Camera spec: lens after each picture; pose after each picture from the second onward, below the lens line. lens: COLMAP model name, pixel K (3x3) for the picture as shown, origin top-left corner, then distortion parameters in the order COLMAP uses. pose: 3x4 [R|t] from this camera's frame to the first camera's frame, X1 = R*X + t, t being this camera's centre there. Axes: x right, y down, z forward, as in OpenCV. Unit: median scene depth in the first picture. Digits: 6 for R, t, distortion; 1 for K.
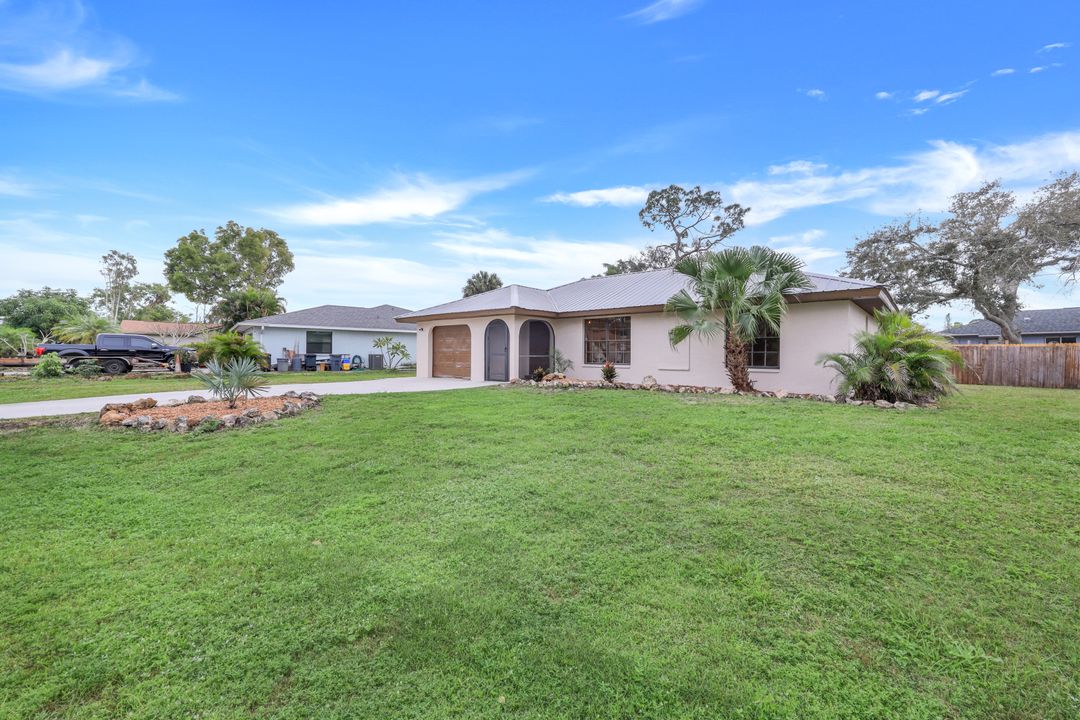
lens RADIAL K [[437.5, 0, 537.0], [0, 437.5, 357.1], [0, 0, 1]] dist [-0.001352, 0.000012]
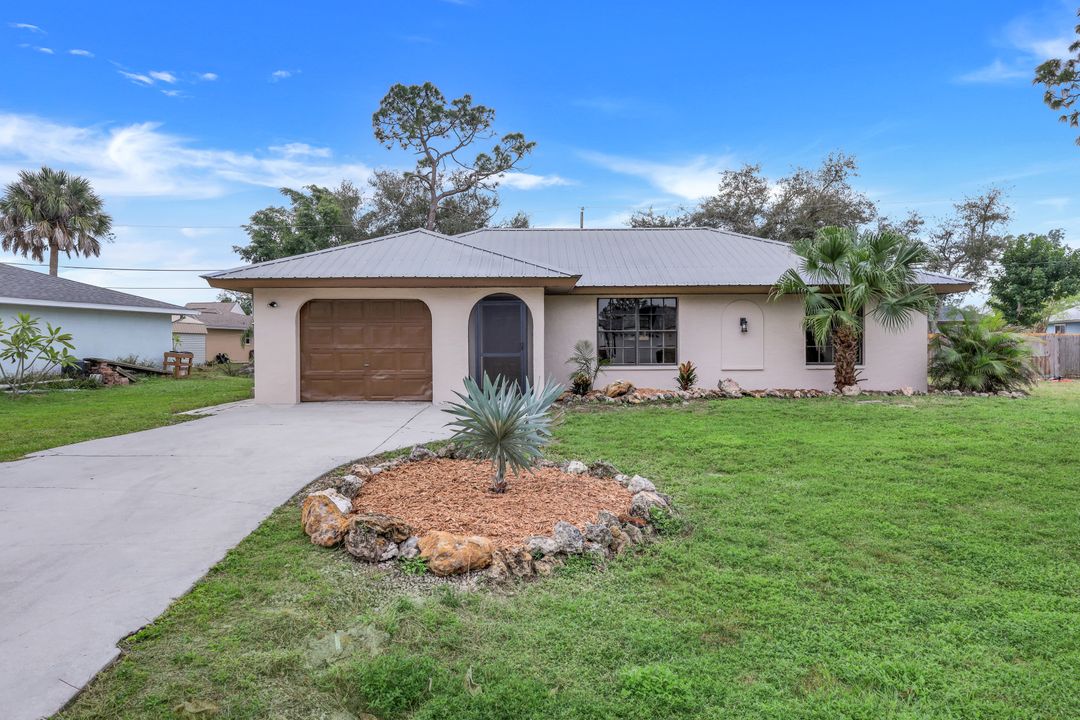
lens RADIAL K [[744.9, 0, 540.0], [0, 744.9, 360.0], [0, 0, 1]] dist [0.000184, 0.000112]
pose [[0.731534, -0.018831, 0.681545, -0.702862], [0.014137, 0.999823, 0.012451, -0.009120], [-0.681658, 0.000527, 0.731671, 0.232863]]
